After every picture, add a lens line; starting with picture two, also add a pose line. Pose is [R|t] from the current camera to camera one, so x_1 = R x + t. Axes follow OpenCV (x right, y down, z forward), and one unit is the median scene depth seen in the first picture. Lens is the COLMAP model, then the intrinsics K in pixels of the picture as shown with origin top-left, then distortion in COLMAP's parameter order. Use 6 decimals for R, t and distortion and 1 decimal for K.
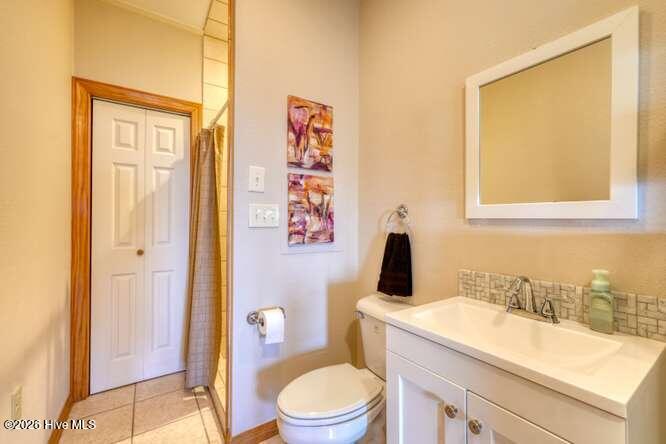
lens RADIAL K [[284.8, 0, 333.0], [0, 284.8, 222.0], [0, 0, 1]] dist [0.012963, 0.000279]
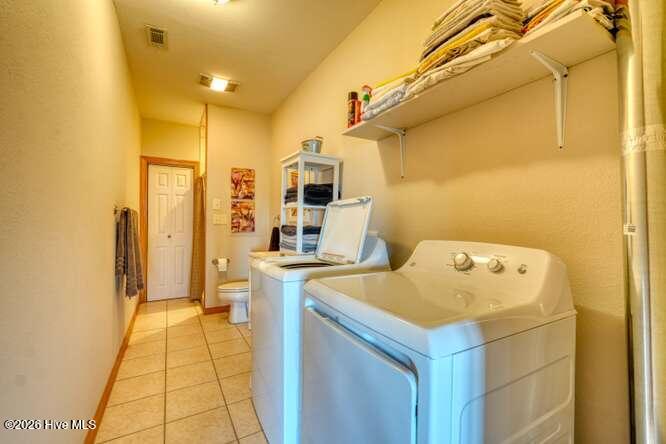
lens RADIAL K [[284.8, 0, 333.0], [0, 284.8, 222.0], [0, 0, 1]] dist [0.012963, 0.000279]
pose [[0.998113, 0.006418, -0.061070, 0.749961], [-0.006120, 0.999968, 0.005056, -0.017385], [0.061100, -0.004672, 0.998121, -1.171433]]
